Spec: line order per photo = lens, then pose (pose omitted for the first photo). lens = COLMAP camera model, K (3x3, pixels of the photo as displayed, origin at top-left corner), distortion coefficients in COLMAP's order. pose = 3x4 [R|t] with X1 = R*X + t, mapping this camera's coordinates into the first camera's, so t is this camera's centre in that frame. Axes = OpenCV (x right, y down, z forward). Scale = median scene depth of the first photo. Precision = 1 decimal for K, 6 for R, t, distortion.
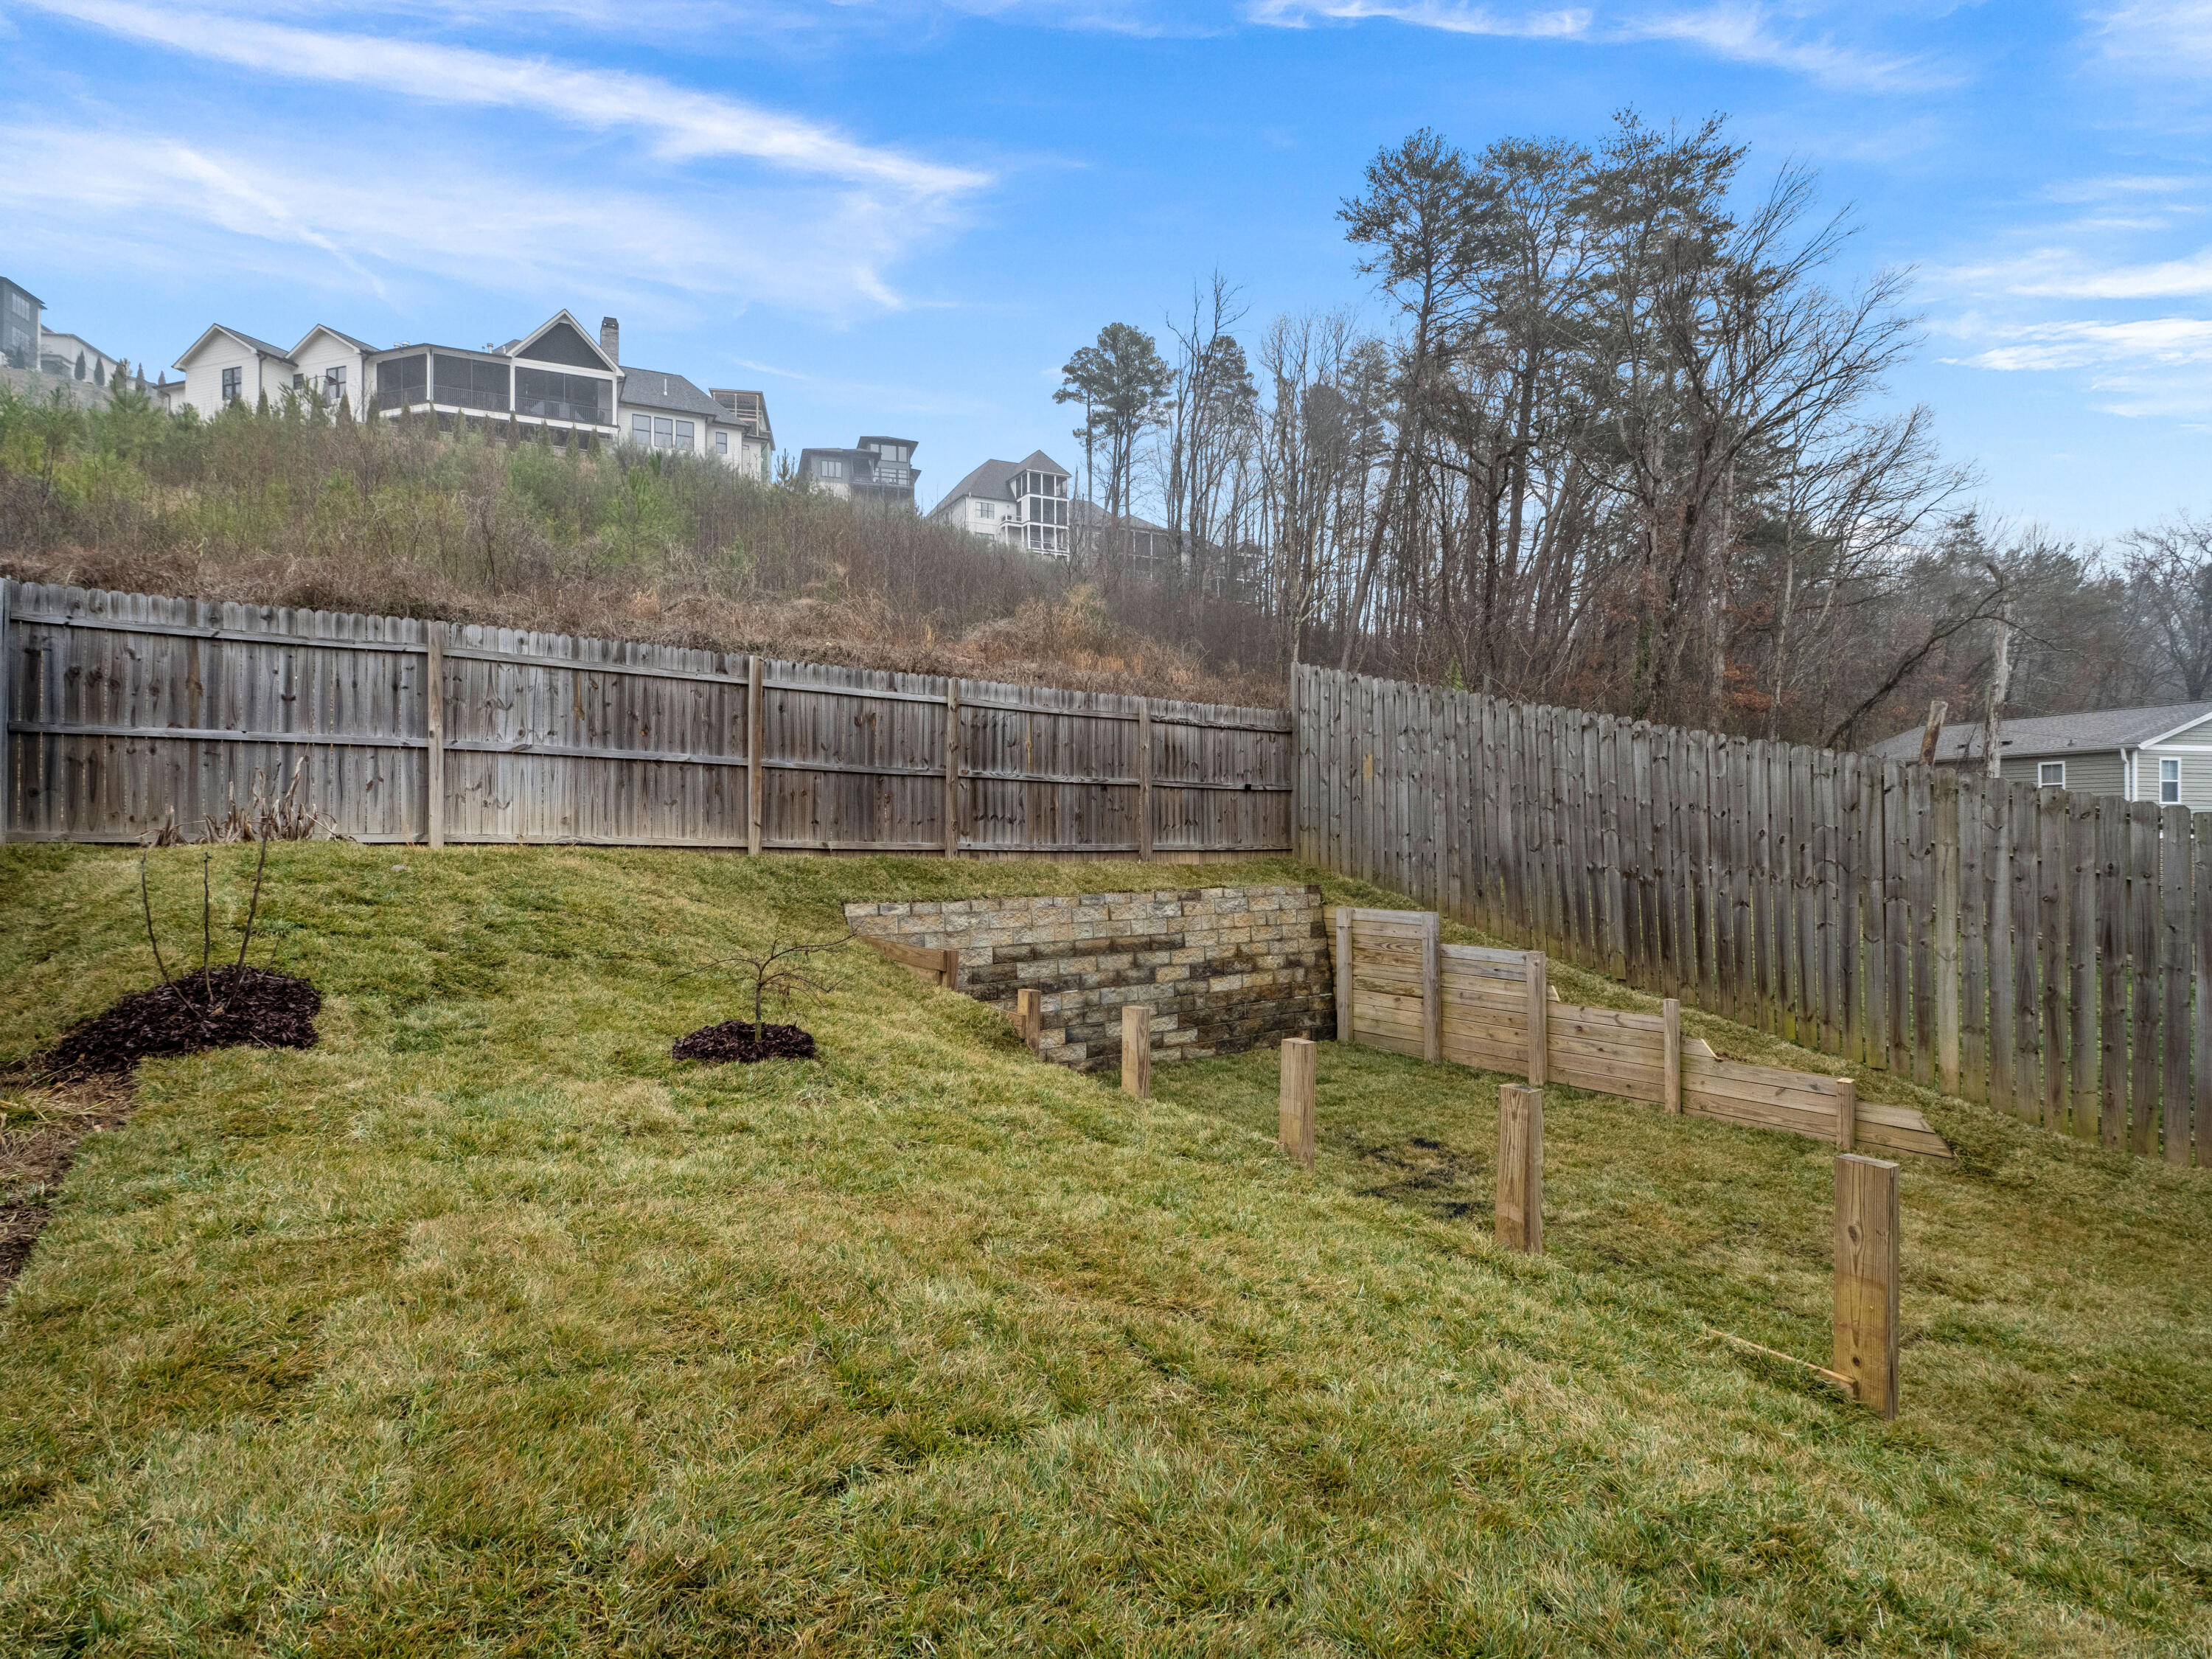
lens RADIAL K [[1178.8, 0, 1107.3], [0, 1178.8, 826.4], [0, 0, 1]] dist [-0.011943, -0.005137]
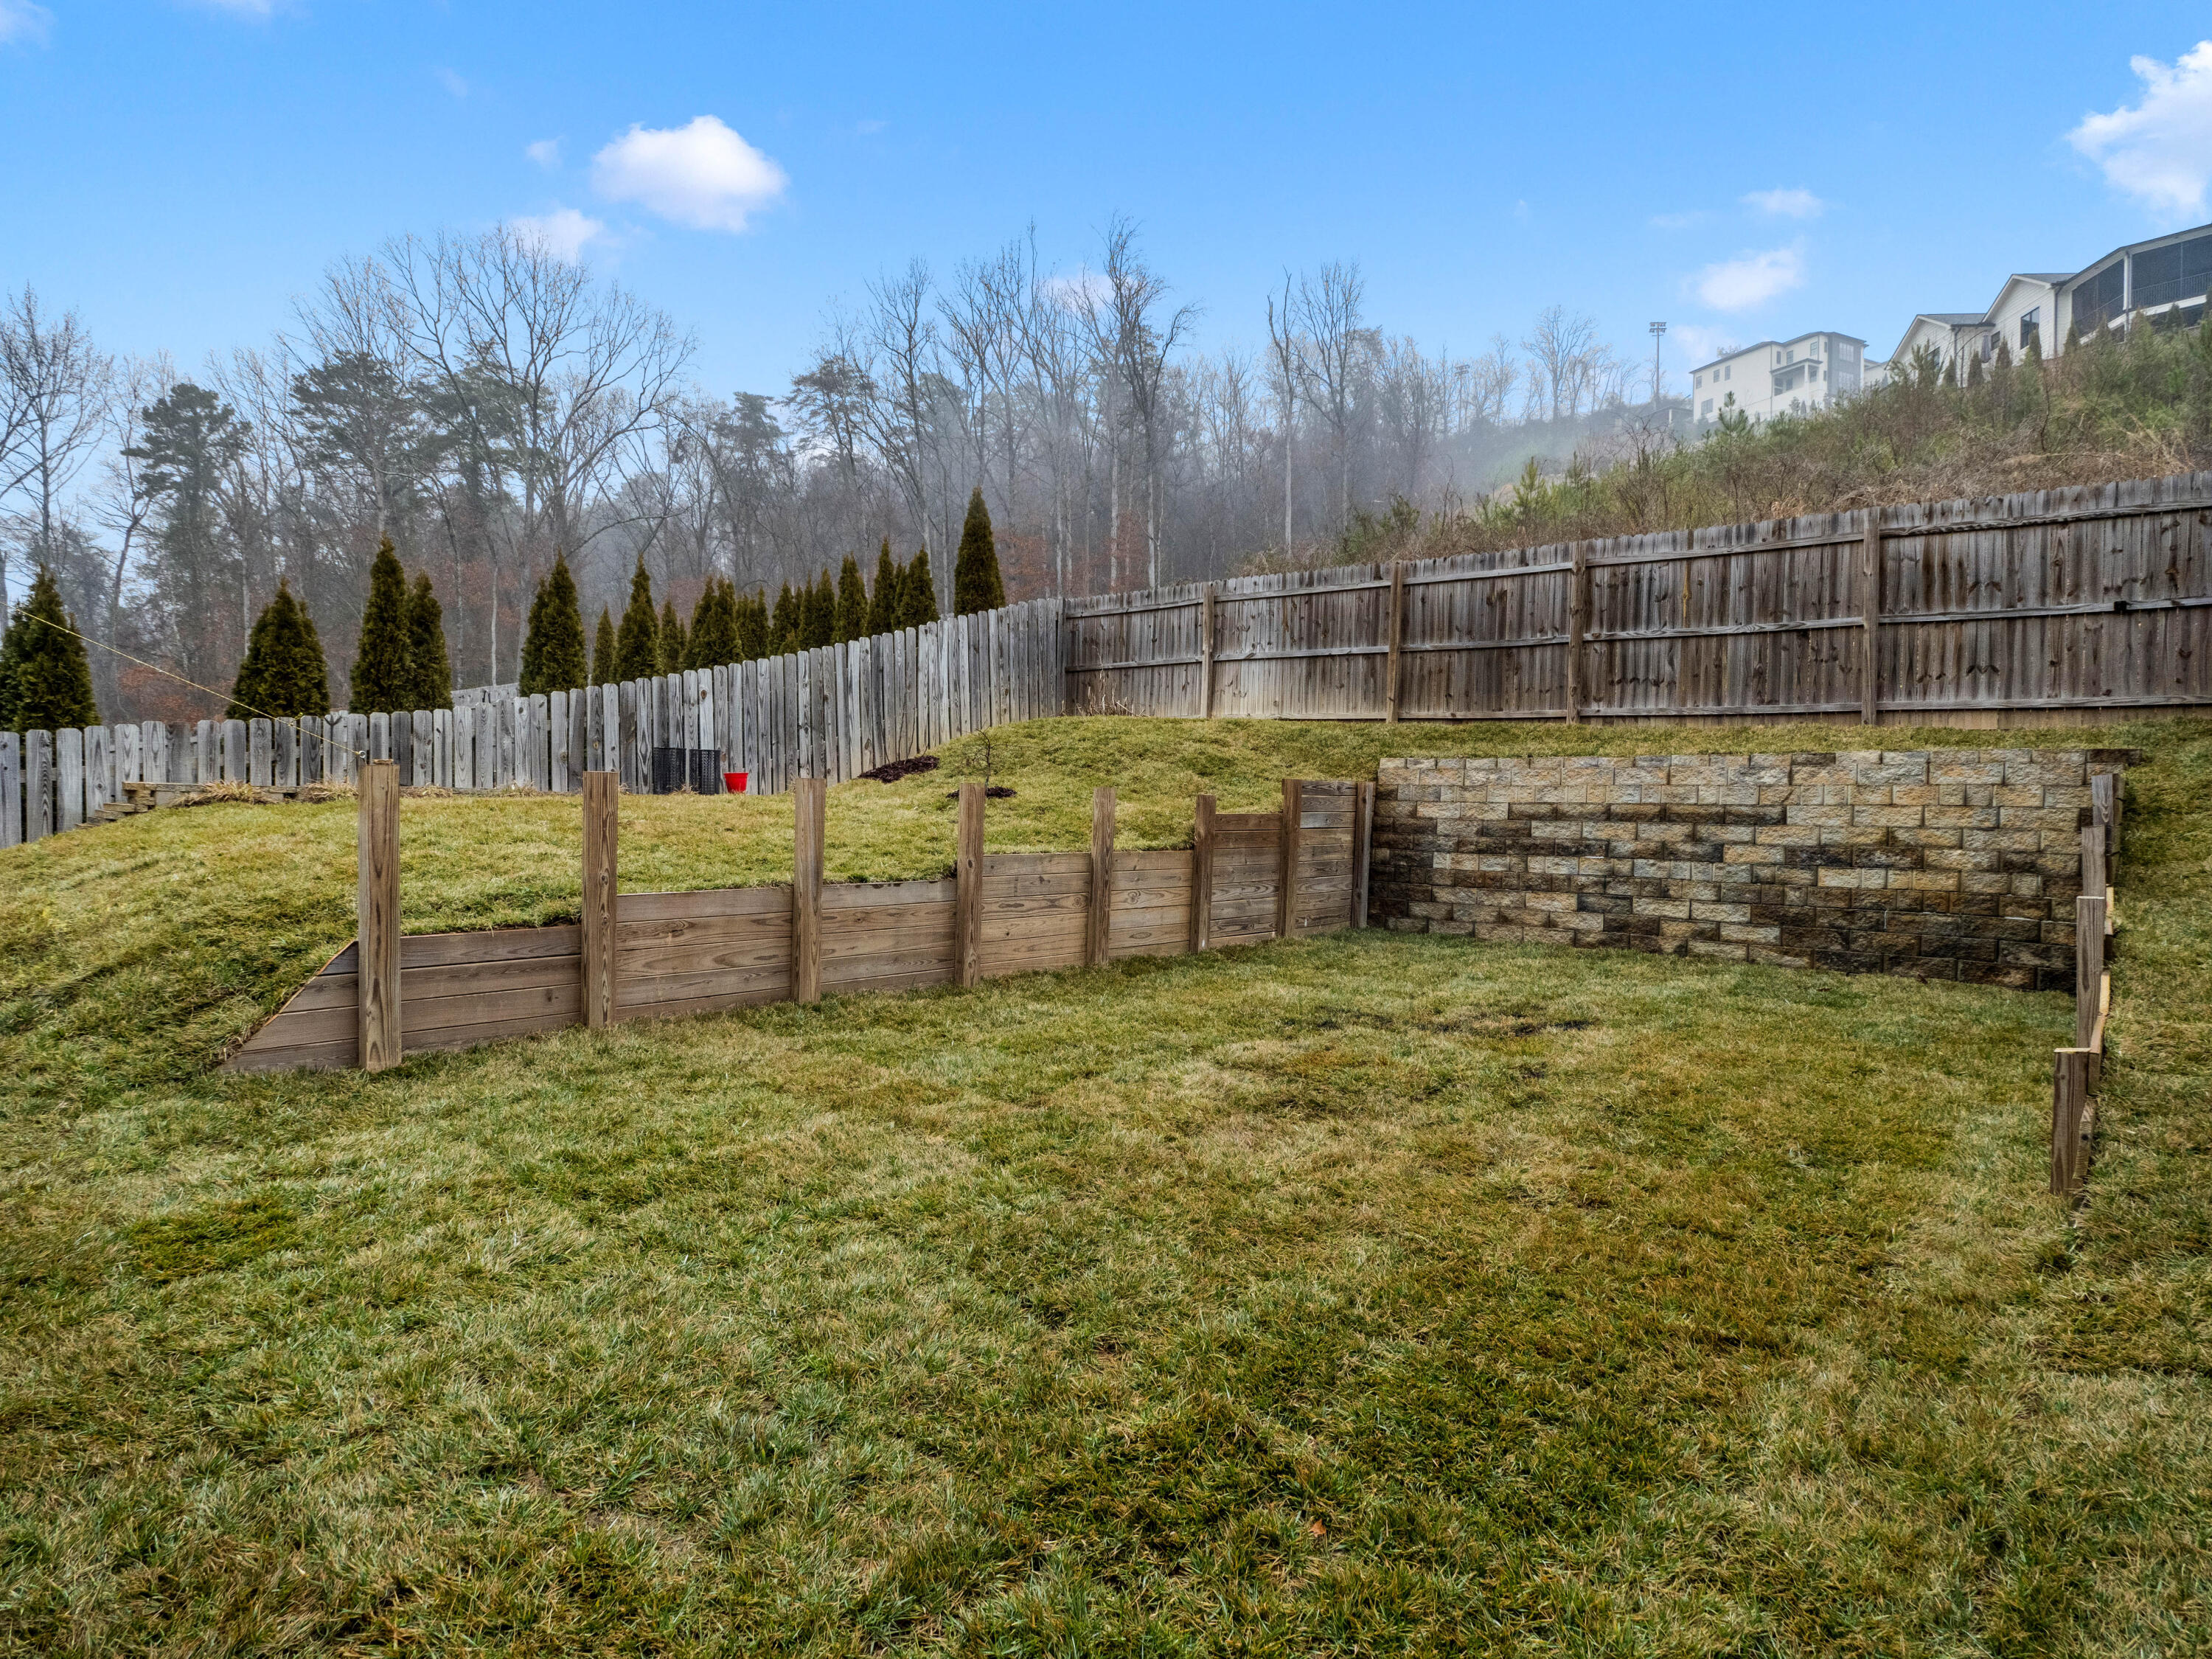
lens RADIAL K [[1178.8, 0, 1110.4], [0, 1178.8, 829.6], [0, 0, 1]] dist [-0.011943, -0.005137]
pose [[0.219042, 0.029192, -0.975279, 0.740552], [-0.013206, 0.999549, 0.026952, 0.092698], [0.975626, 0.006975, 0.219329, 0.402300]]
